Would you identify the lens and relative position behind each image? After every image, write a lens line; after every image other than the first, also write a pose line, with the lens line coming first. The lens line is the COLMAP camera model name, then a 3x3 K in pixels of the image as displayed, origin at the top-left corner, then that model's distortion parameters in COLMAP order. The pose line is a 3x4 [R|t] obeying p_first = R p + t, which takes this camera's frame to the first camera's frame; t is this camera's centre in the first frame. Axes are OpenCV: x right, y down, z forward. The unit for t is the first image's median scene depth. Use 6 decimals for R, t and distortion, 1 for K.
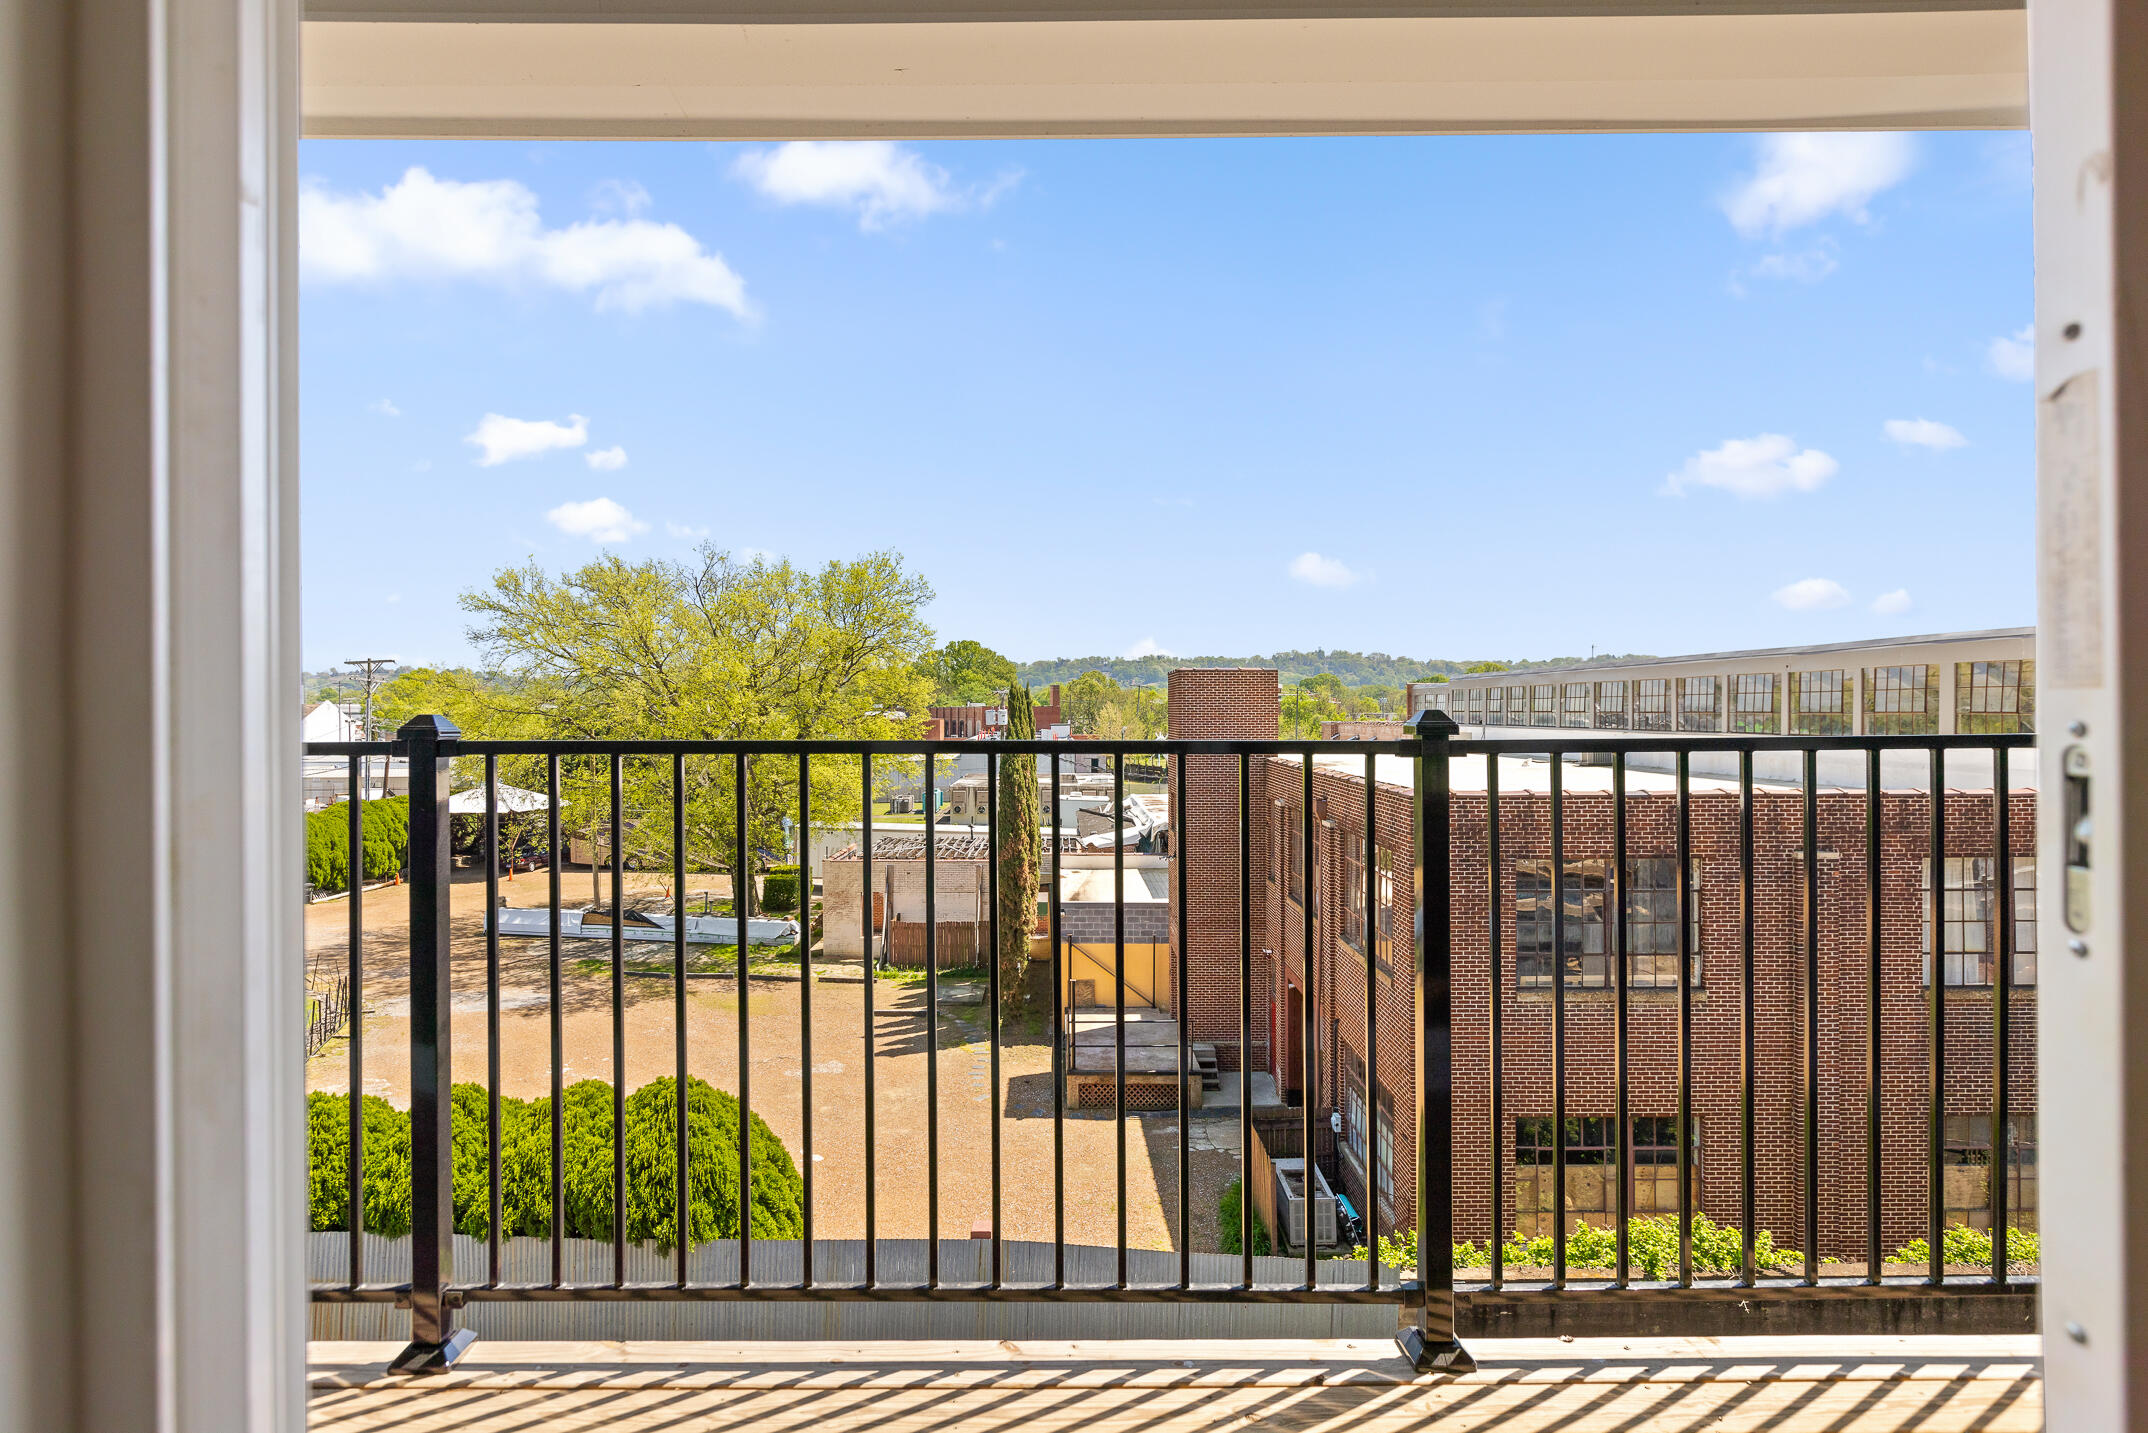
lens RADIAL K [[1073.8, 0, 1067.6], [0, 1073.8, 712.5], [0, 0, 1]] dist [-0.000519, -0.001222]
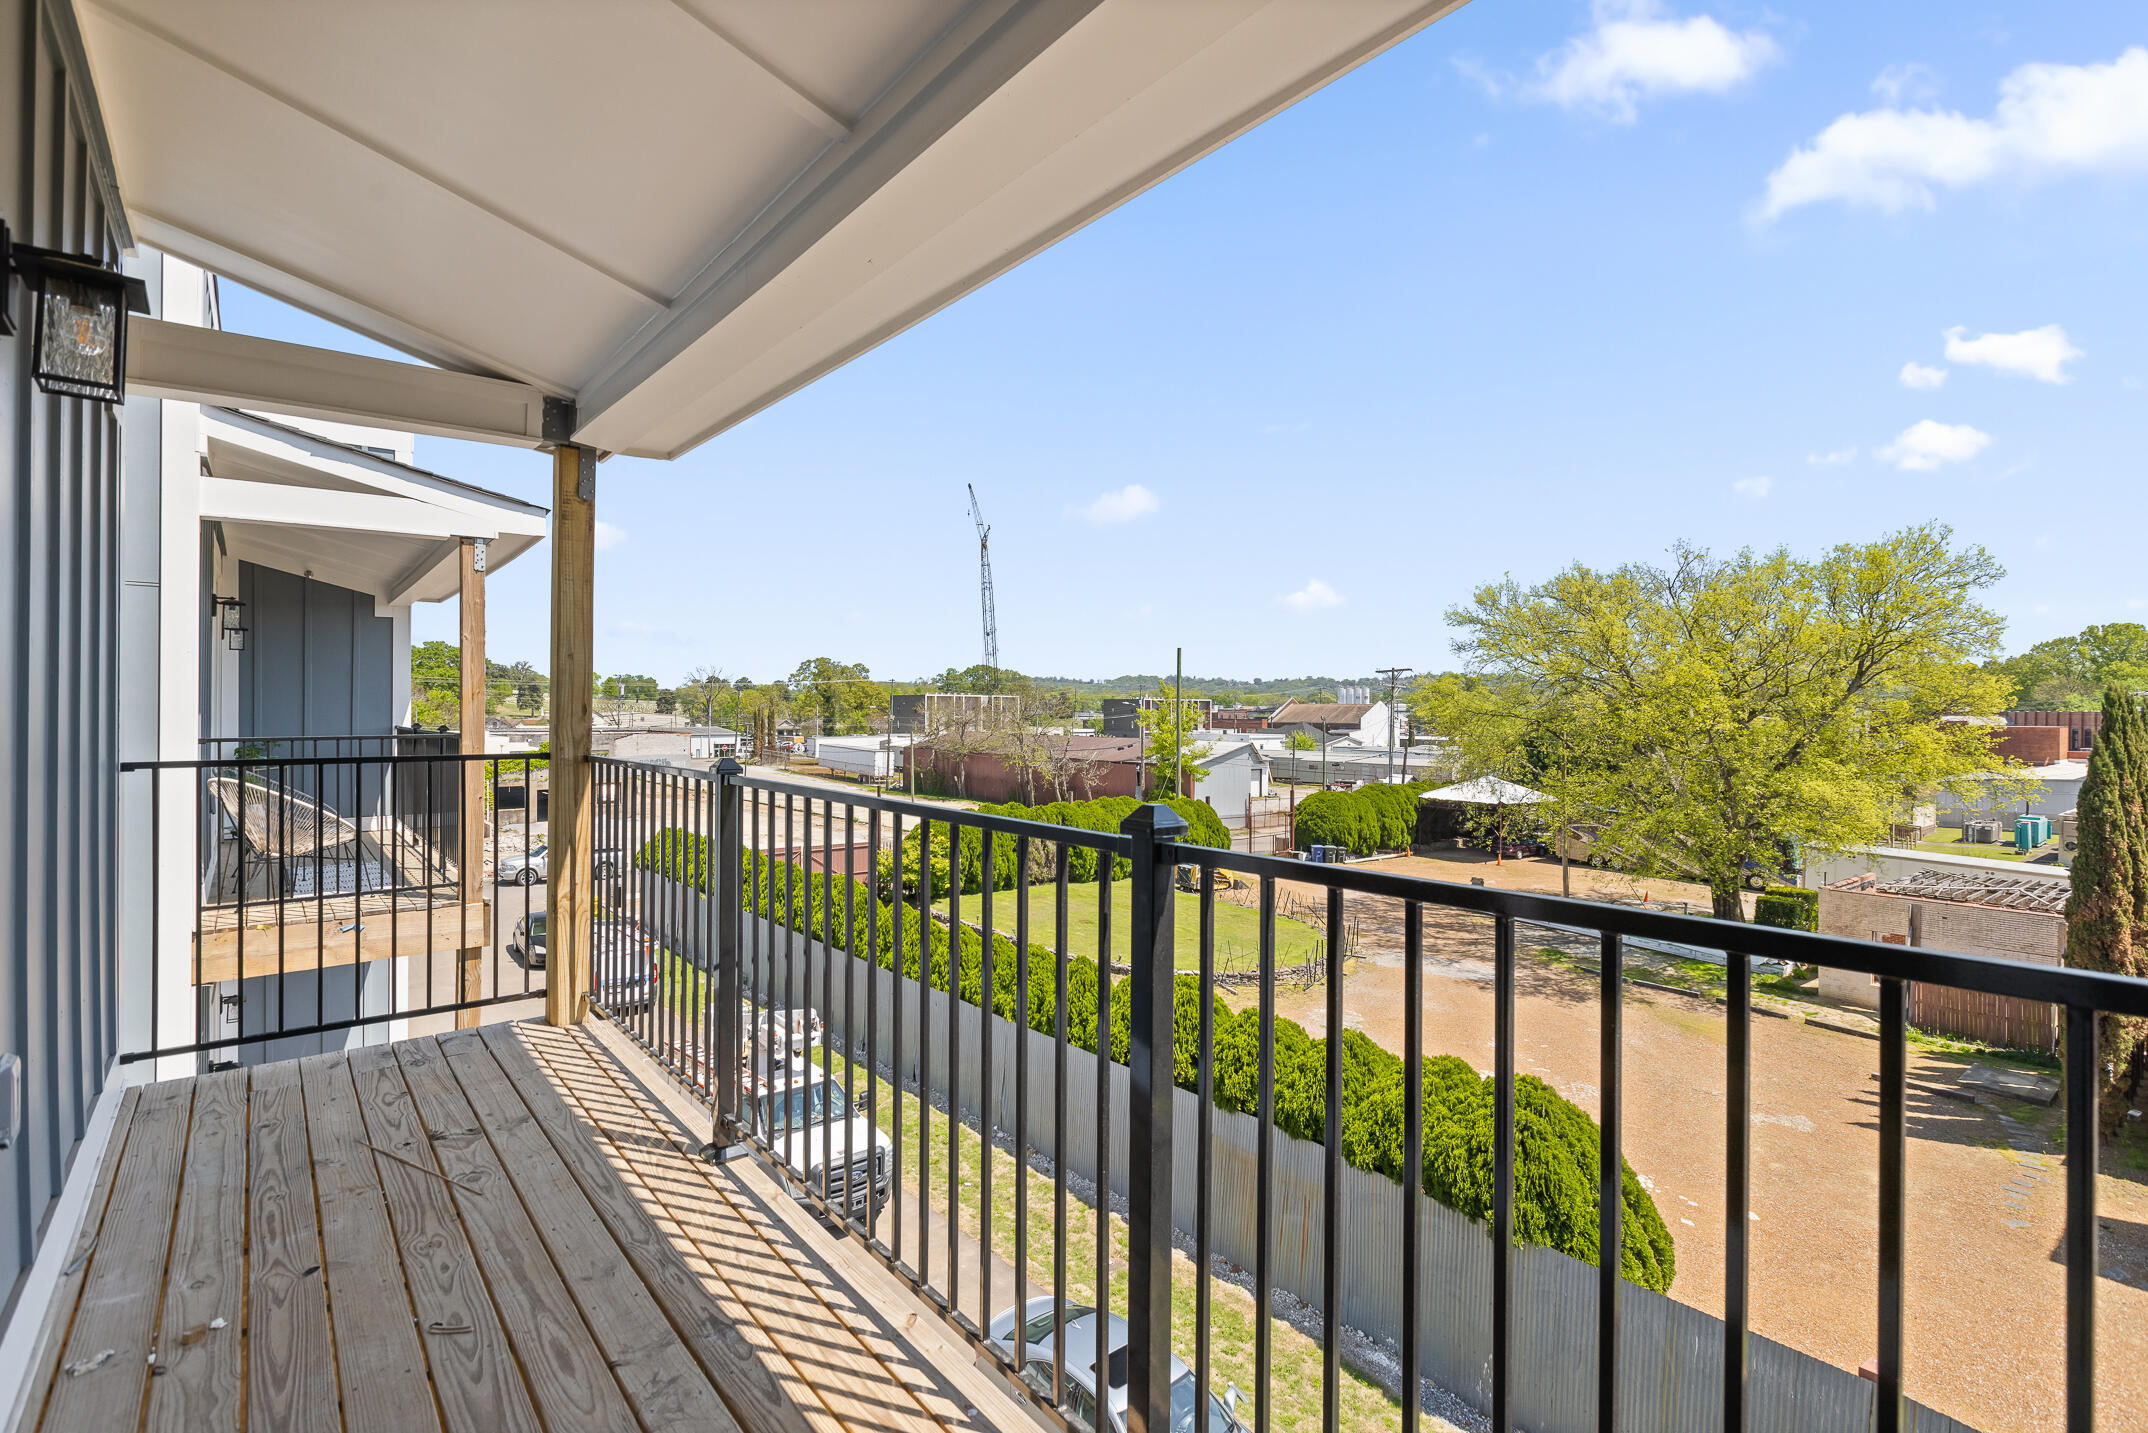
lens RADIAL K [[1039.3, 0, 1157.1], [0, 1039.3, 706.0], [0, 0, 1]] dist [-0.001700, -0.000609]
pose [[0.638967, 0.009403, -0.769176, 0.090069], [-0.011548, 0.999930, 0.002631, -0.007570], [0.769147, 0.007201, 0.639031, 0.044115]]
